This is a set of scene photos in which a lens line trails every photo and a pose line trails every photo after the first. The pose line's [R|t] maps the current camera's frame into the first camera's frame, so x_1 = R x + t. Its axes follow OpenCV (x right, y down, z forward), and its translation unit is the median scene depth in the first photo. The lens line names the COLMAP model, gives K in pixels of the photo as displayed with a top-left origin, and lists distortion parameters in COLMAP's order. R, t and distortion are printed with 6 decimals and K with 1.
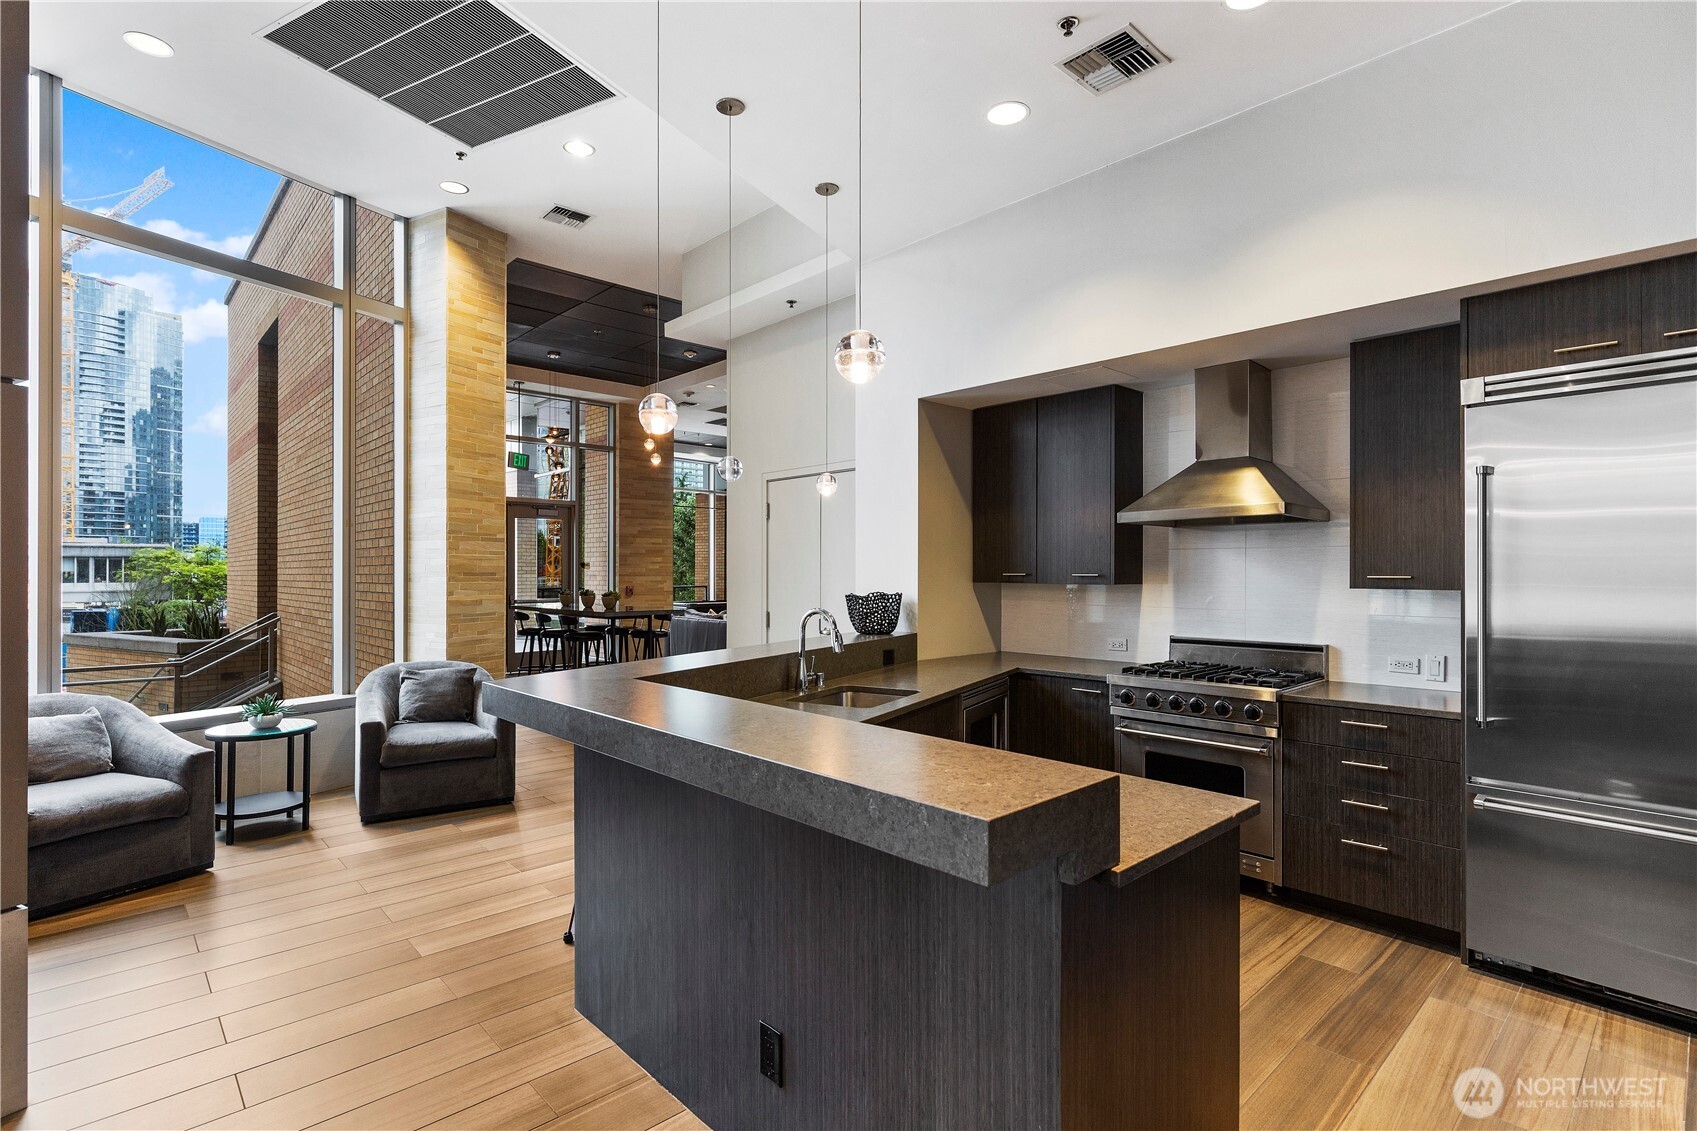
lens RADIAL K [[807.9, 0, 848.5], [0, 807.9, 565.5], [0, 0, 1]] dist [0.003852, 0.000739]
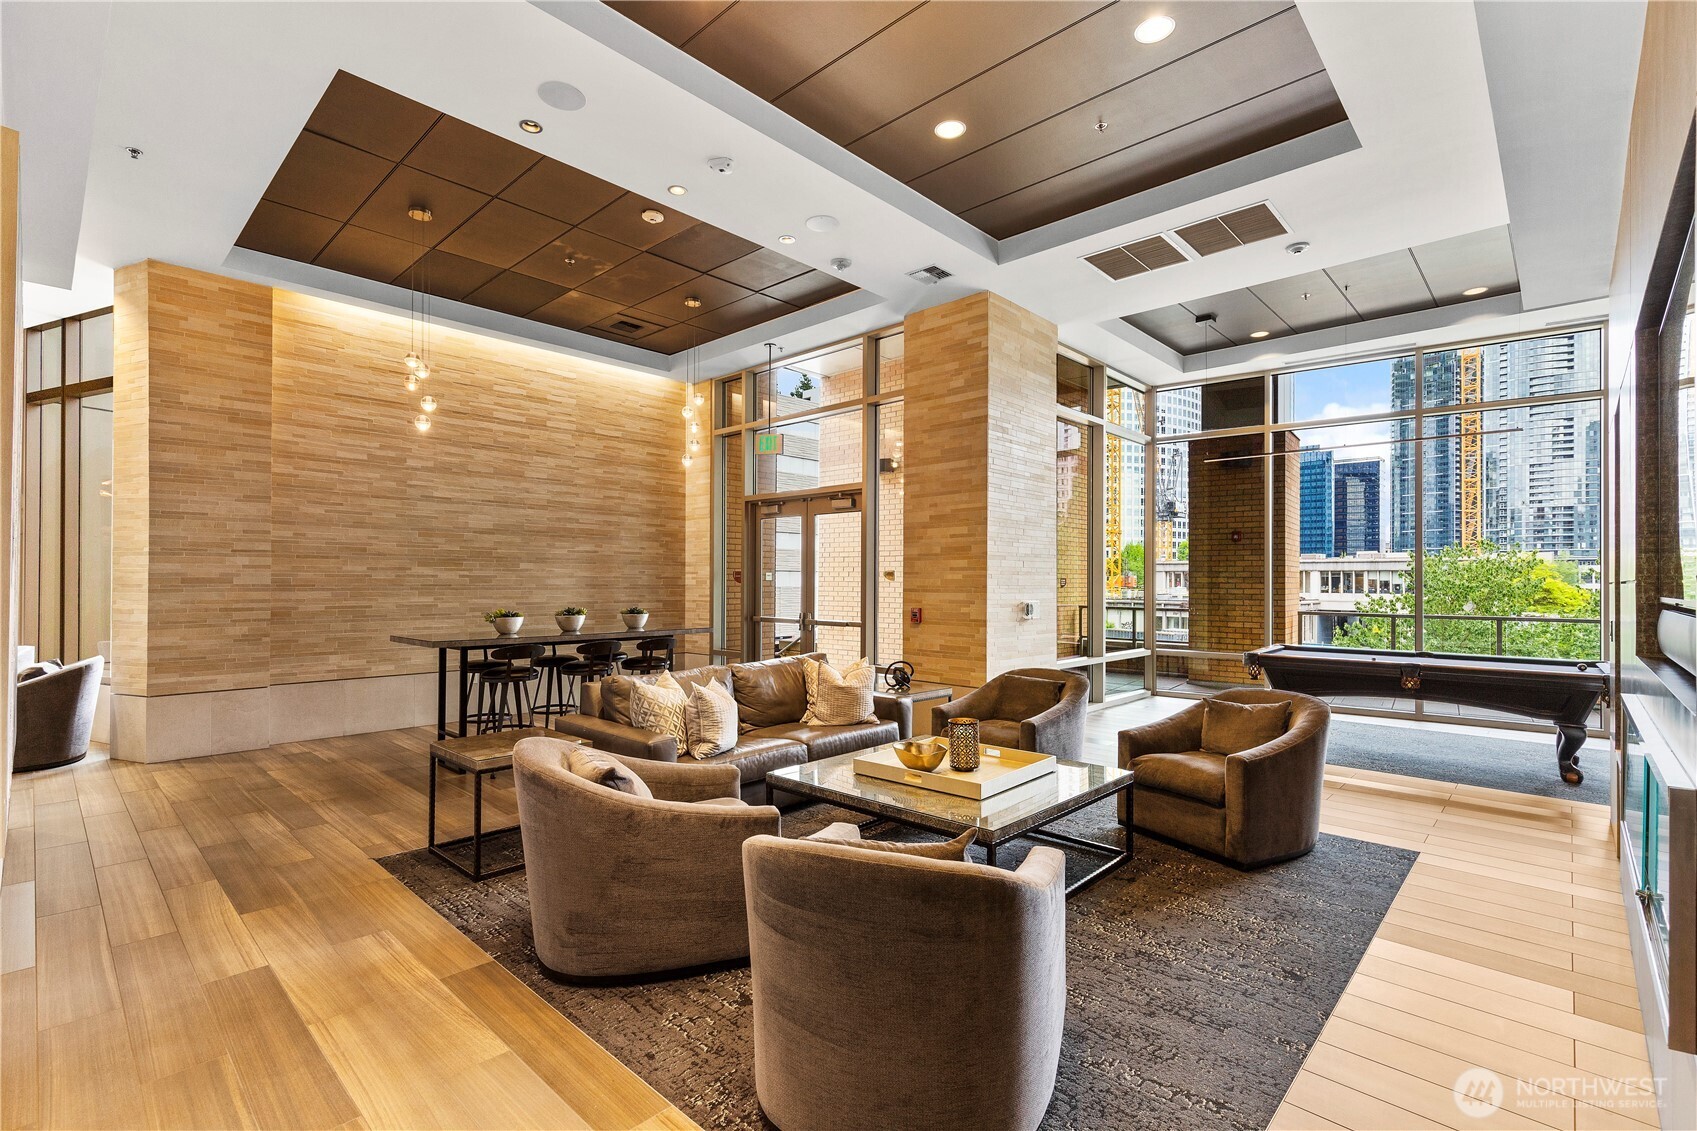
lens RADIAL K [[773.4, 0, 848.5], [0, 773.4, 565.5], [0, 0, 1]] dist [0.009783, 0.000132]
pose [[0.062816, -0.019221, -0.997840, 0.069303], [0.002103, 0.999815, -0.019126, 0.000973], [0.998023, -0.000897, 0.062845, 0.202350]]
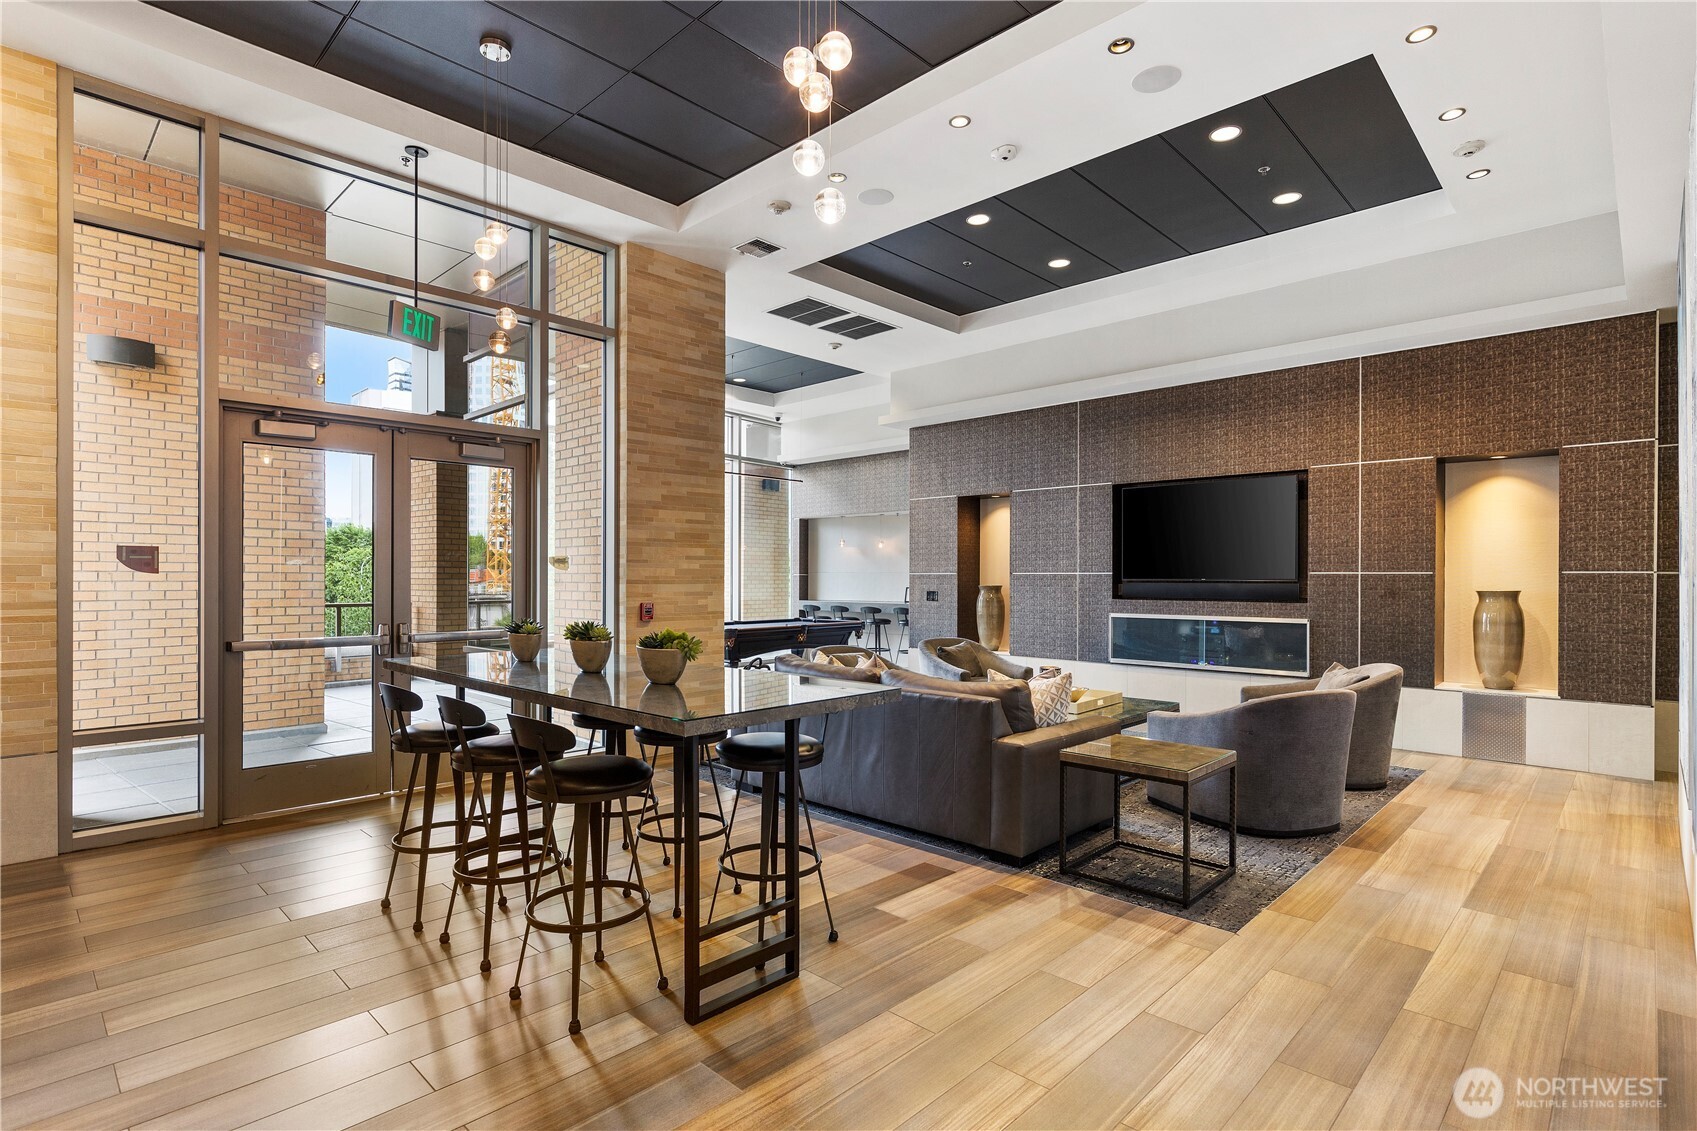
lens RADIAL K [[828.6, 0, 848.5], [0, 828.6, 565.5], [0, 0, 1]] dist [-0.001187, -0.000518]
pose [[0.998641, 0.001724, 0.052080, -0.037741], [-0.001342, 0.999972, -0.007380, 0.001187], [-0.052091, 0.007300, 0.998616, 0.104324]]
